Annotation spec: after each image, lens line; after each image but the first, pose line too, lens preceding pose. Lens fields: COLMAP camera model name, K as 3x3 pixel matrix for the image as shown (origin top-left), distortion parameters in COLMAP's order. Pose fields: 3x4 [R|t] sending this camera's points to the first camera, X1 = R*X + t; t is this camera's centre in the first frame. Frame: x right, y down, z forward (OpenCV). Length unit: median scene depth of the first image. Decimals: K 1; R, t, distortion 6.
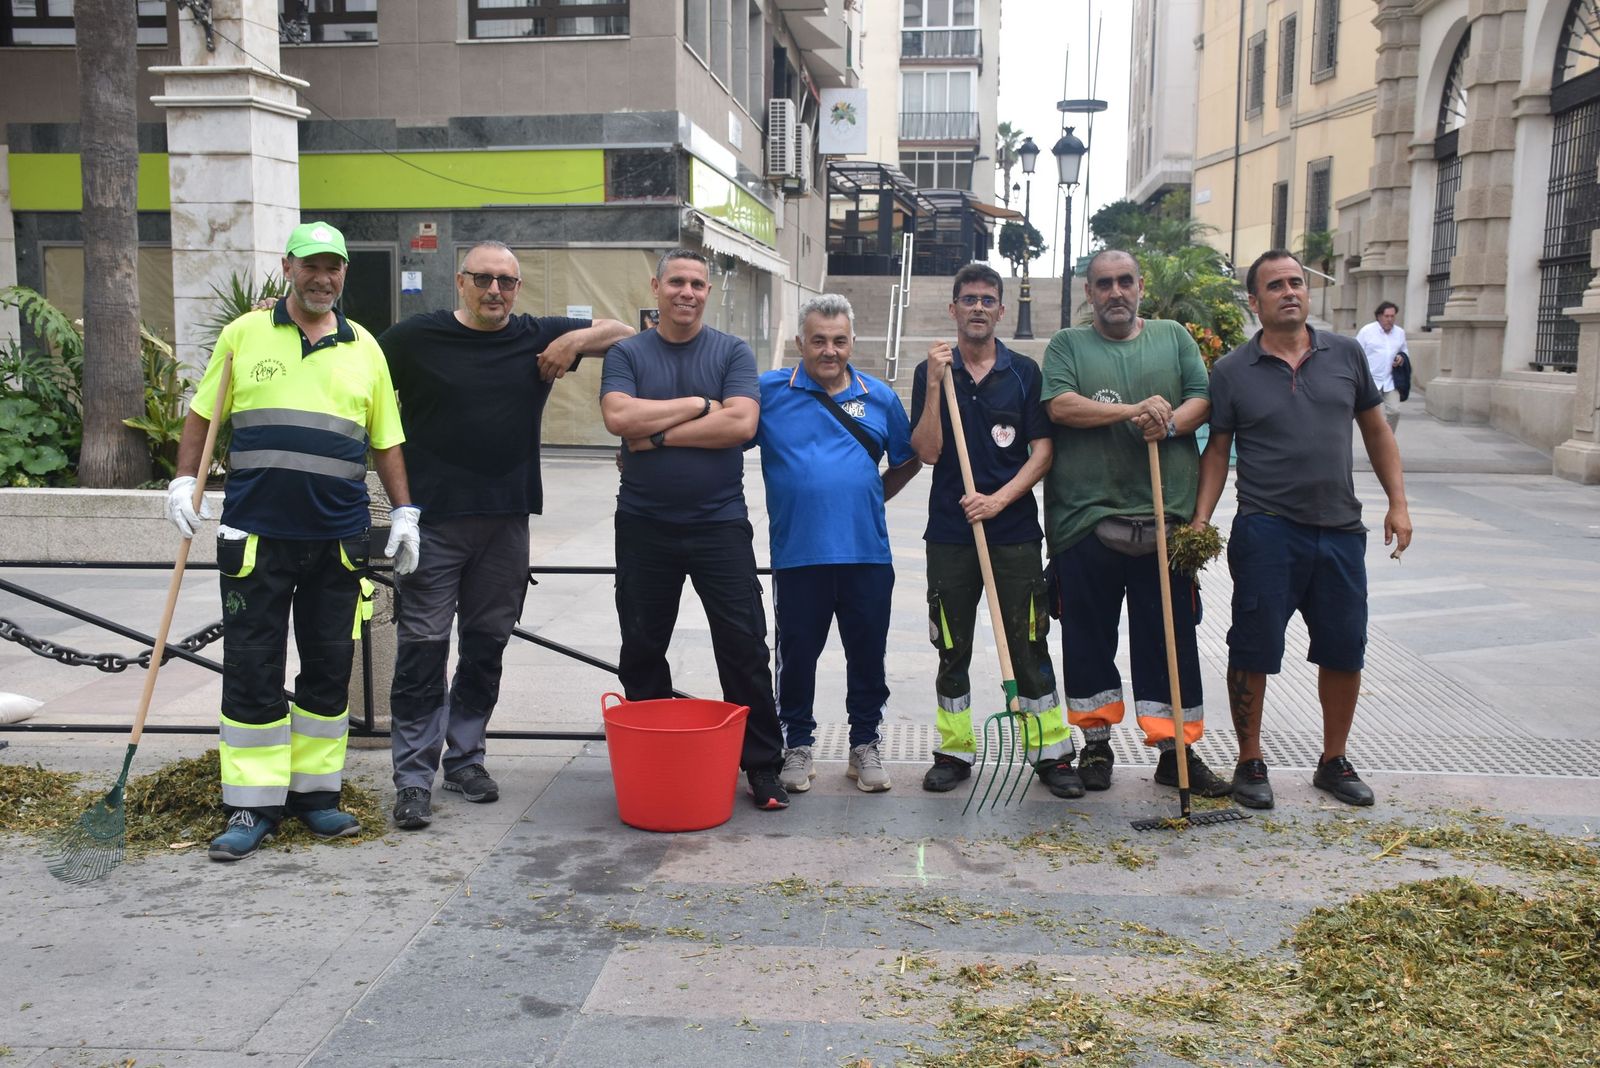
lens RADIAL K [[1759.9, 0, 792.5], [0, 1759.9, 523.0], [0, 0, 1]] dist [-0.006007, 0.277255]
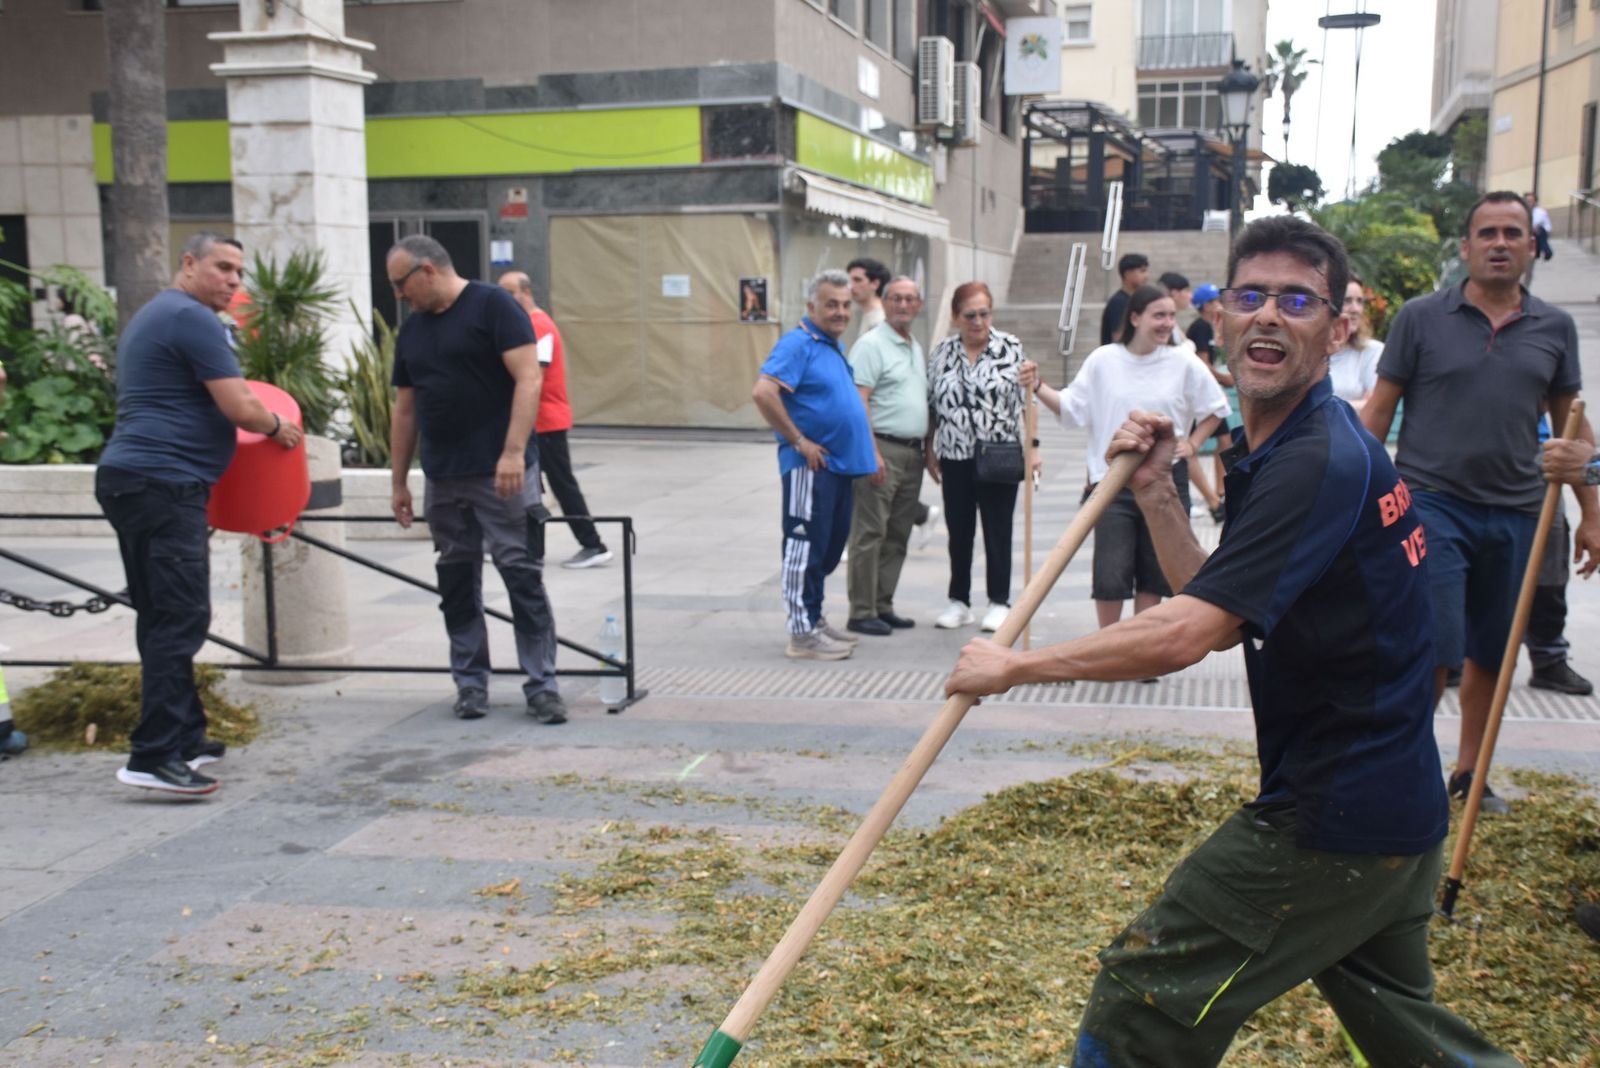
lens RADIAL K [[2090.1, 0, 800.0], [0, 2090.1, 534.0], [0, 0, 1]] dist [0.080093, 0.407800]
pose [[0.992200, -0.001610, -0.124646, 0.082284], [0.001911, 0.999996, 0.002292, 0.010544], [0.124641, -0.002512, 0.992199, -0.088641]]
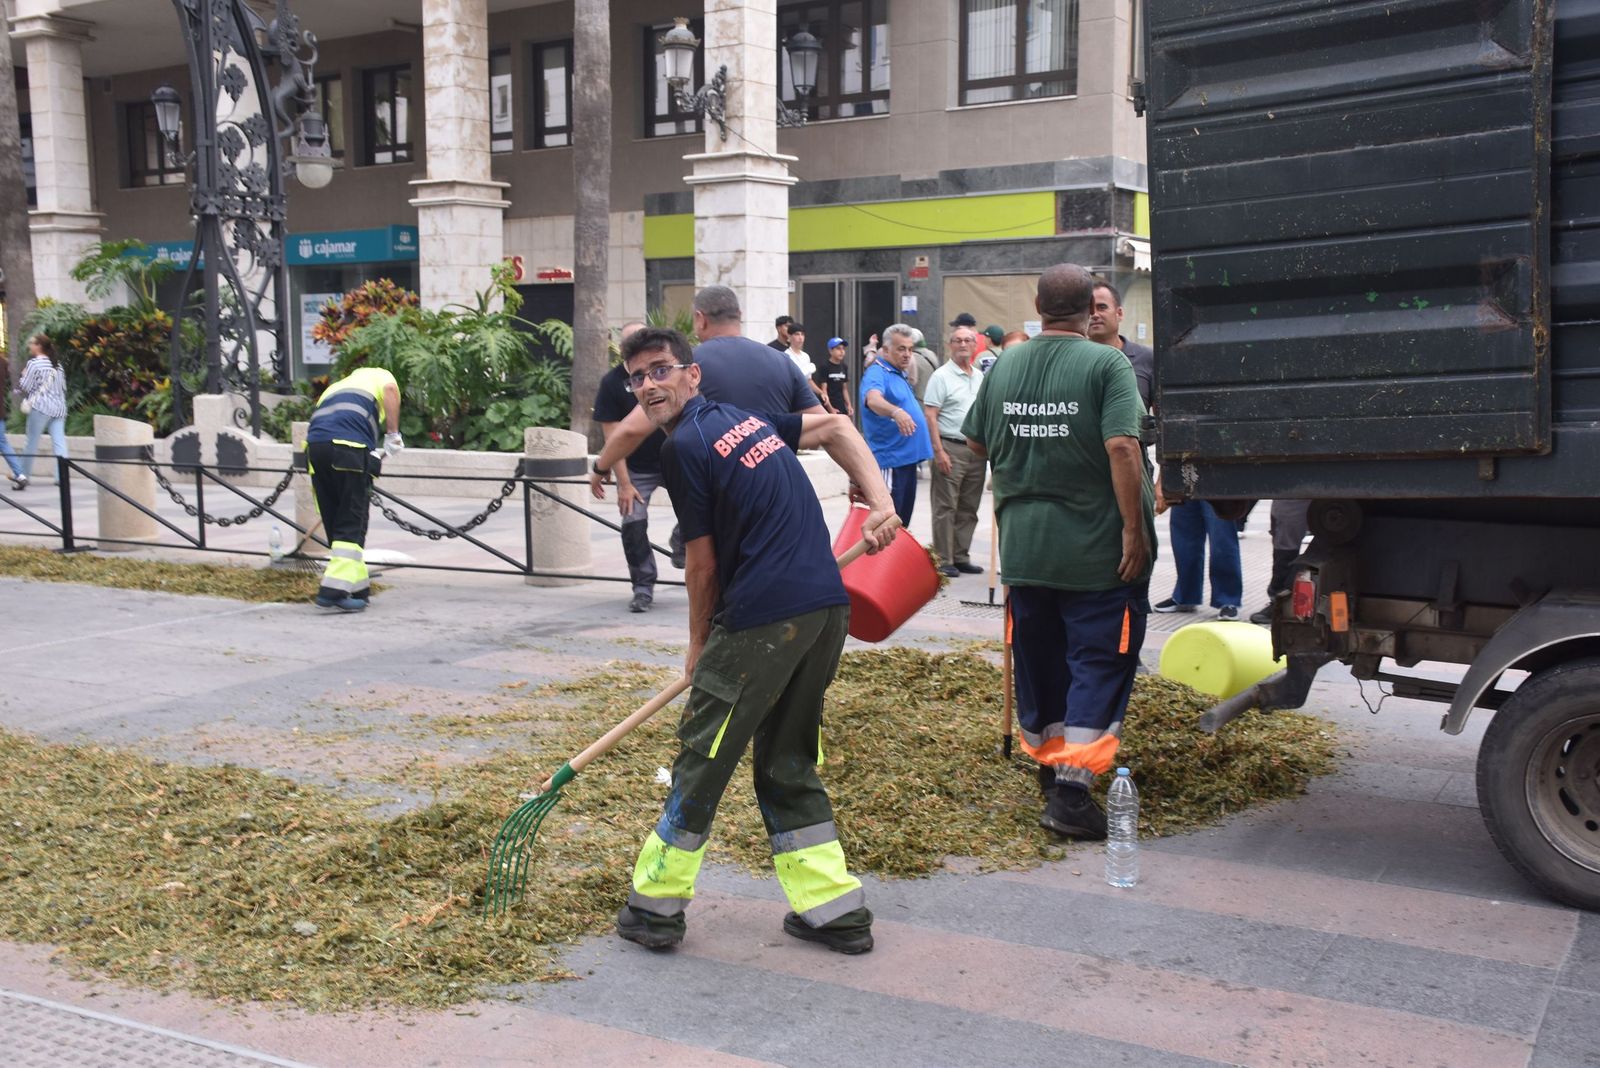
lens RADIAL K [[1759.9, 0, 792.5], [0, 1759.9, 523.0], [0, 0, 1]] dist [-0.006007, 0.277255]
pose [[0.907794, 0.031276, -0.418249, 0.239740], [-0.033639, 0.999433, 0.001724, 0.018000], [0.418066, 0.012504, 0.908331, -0.162806]]
